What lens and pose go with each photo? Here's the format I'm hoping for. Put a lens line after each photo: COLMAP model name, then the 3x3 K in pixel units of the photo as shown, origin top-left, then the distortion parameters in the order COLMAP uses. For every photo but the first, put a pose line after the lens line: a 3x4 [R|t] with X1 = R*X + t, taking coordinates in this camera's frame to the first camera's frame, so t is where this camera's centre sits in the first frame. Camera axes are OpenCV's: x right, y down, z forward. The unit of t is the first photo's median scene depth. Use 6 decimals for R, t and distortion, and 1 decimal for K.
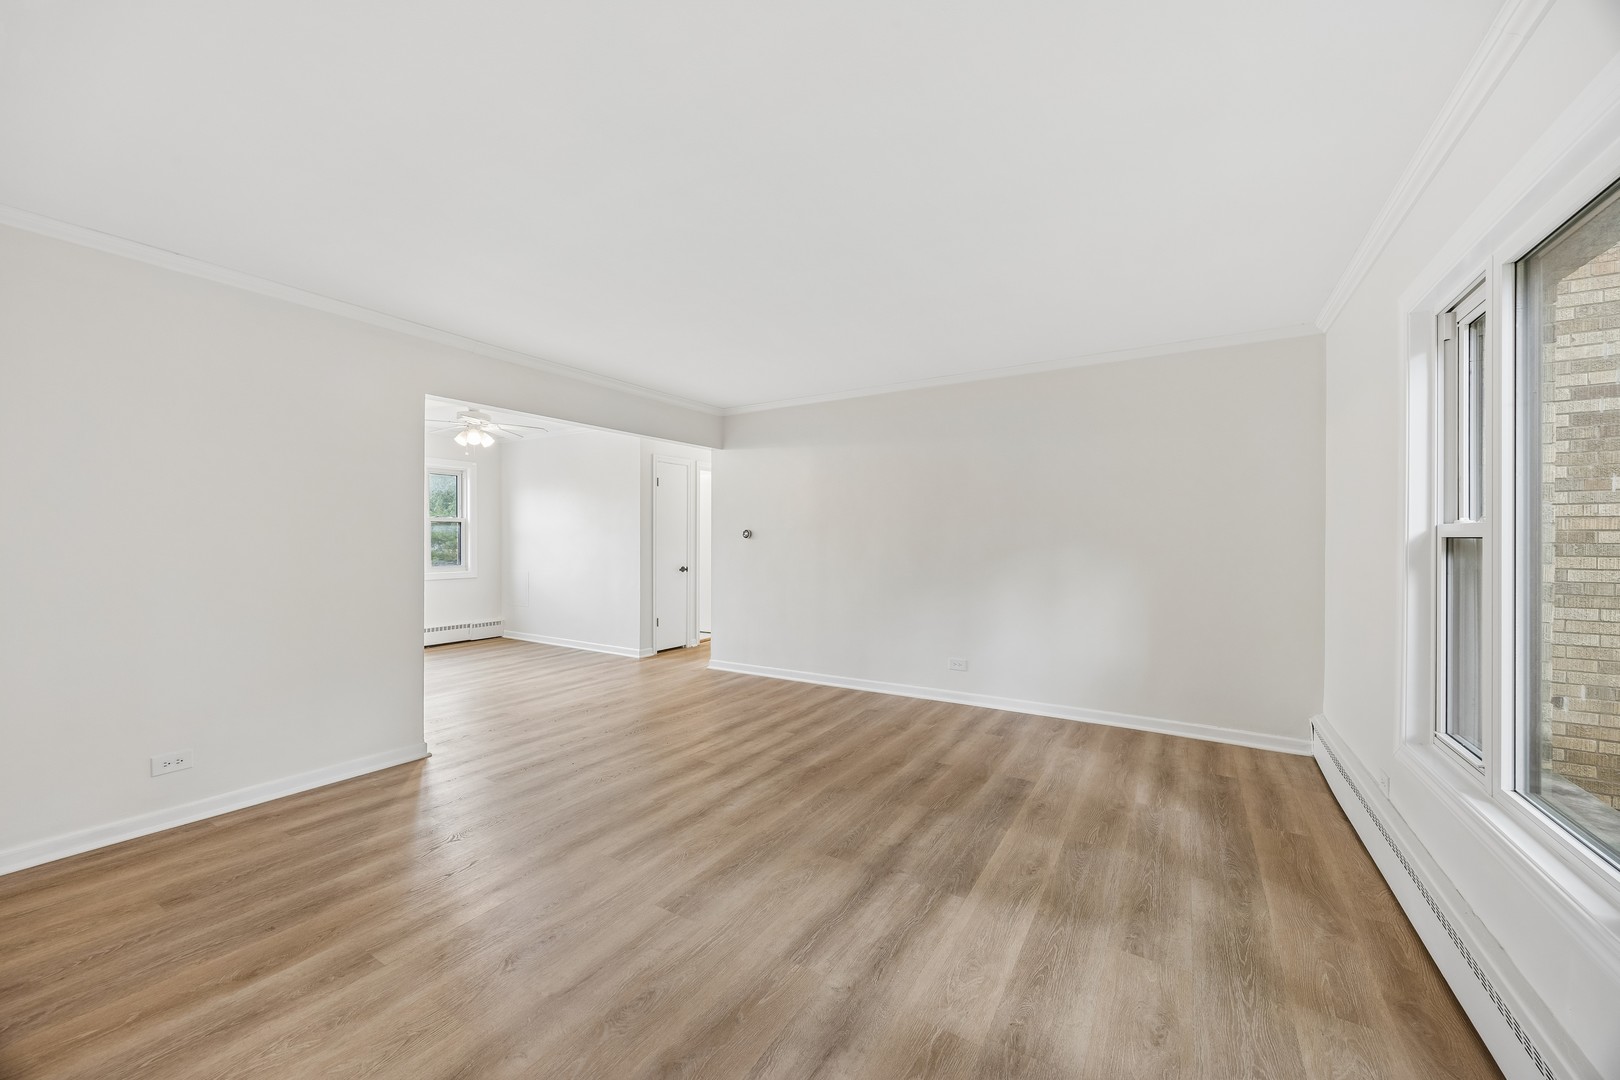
lens RADIAL K [[619.0, 0, 803.8], [0, 619.0, 532.6], [0, 0, 1]] dist [-0.001310, 0.000348]
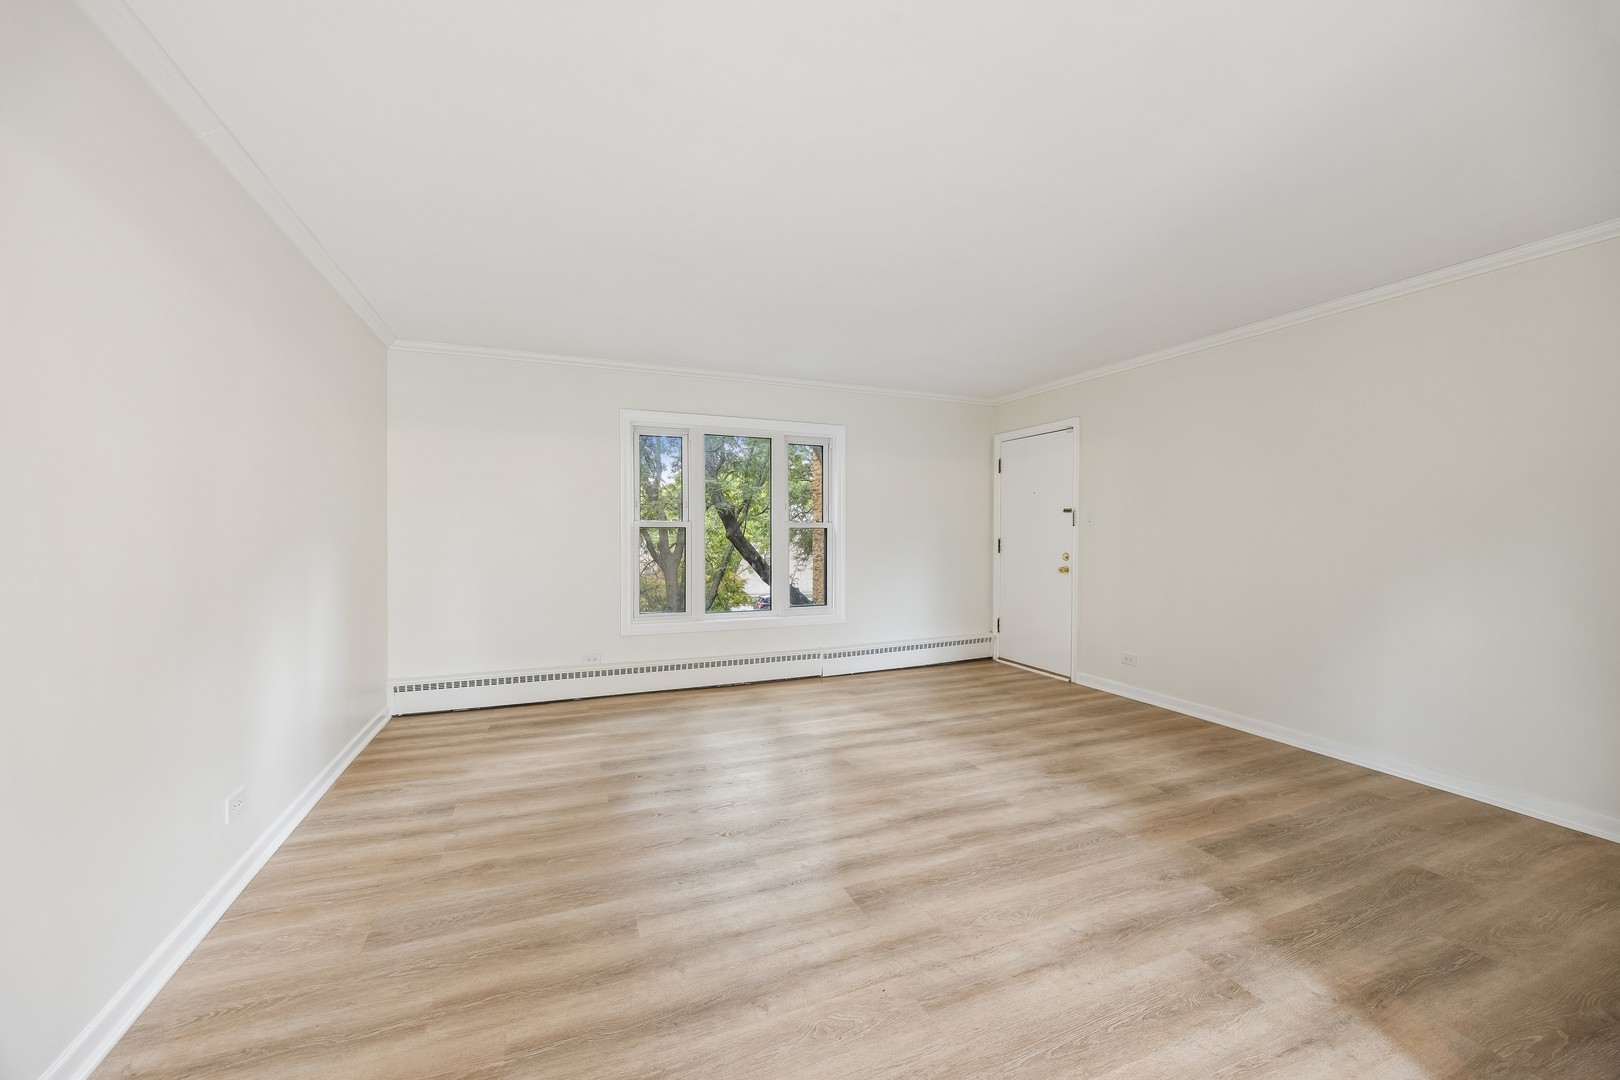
lens RADIAL K [[616.3, 0, 805.7], [0, 616.3, 537.0], [0, 0, 1]] dist [-0.000951, -0.000003]
pose [[-0.810764, -0.012313, 0.585243, -0.637251], [-0.011974, 0.999918, 0.004449, 0.023033], [-0.585251, -0.003401, -0.810845, 2.069813]]
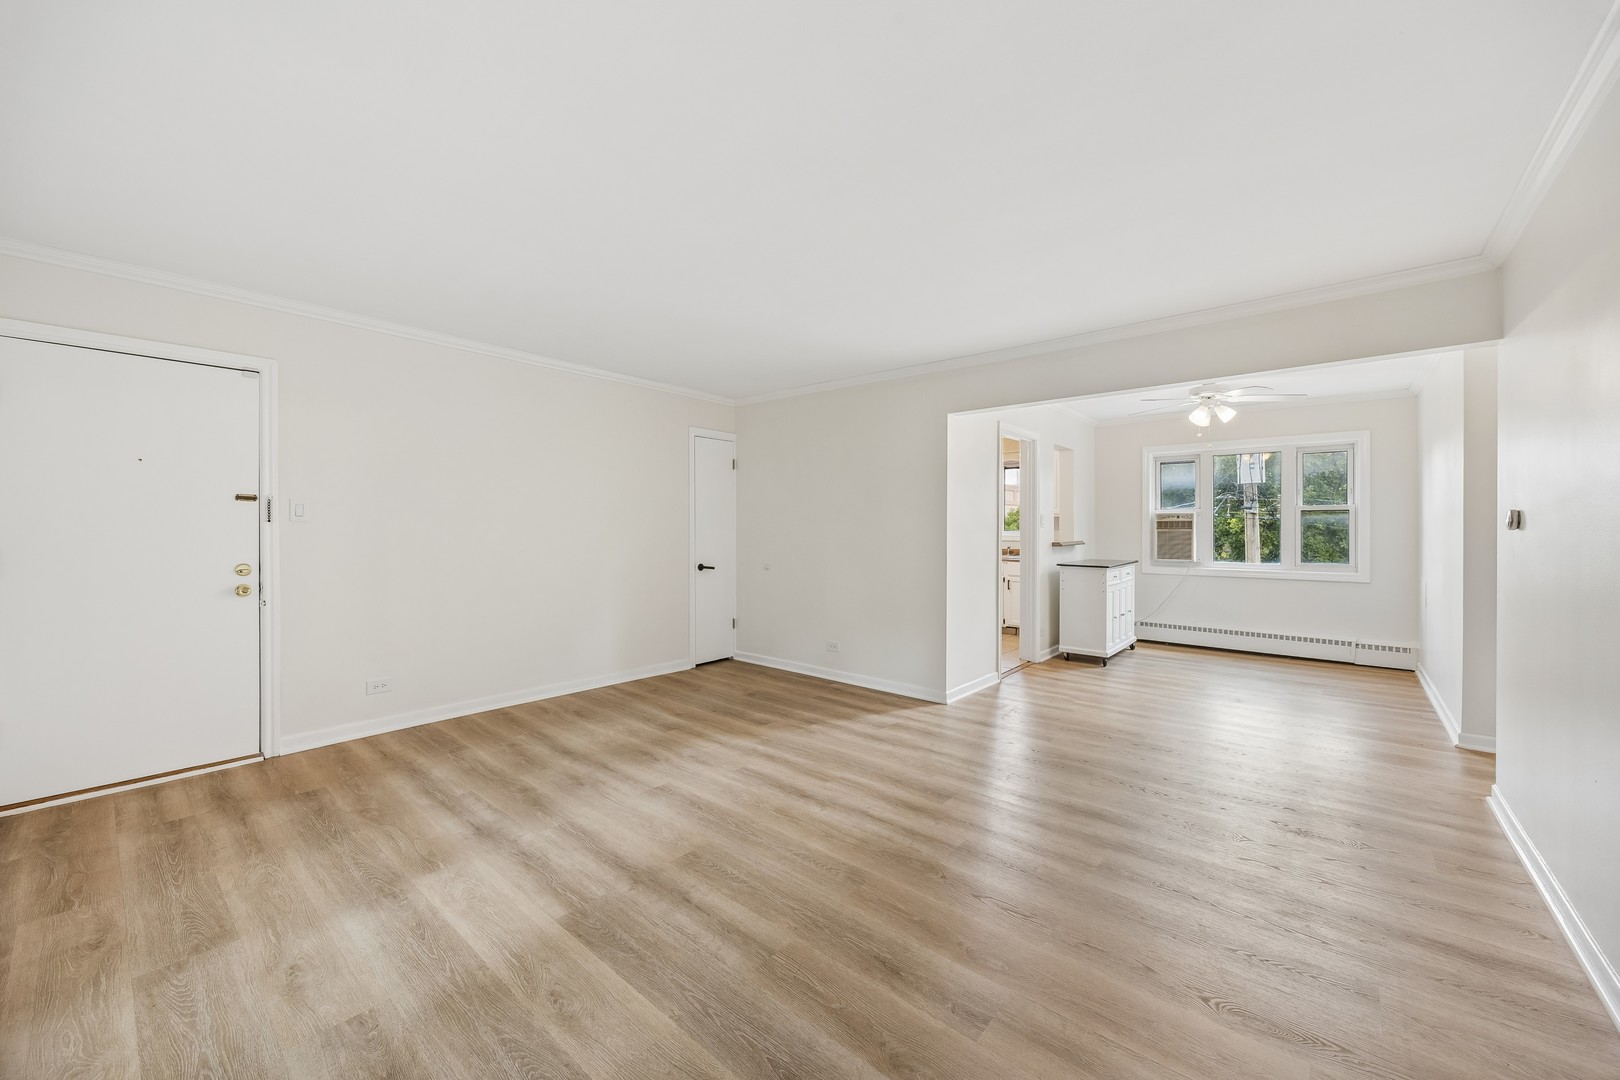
lens RADIAL K [[619.0, 0, 803.8], [0, 619.0, 532.6], [0, 0, 1]] dist [-0.001310, 0.000348]
pose [[-0.161259, 0.000607, -0.986912, 0.940201], [0.007354, 0.999973, -0.000586, 0.019253], [0.986885, -0.007352, -0.161259, 1.291022]]
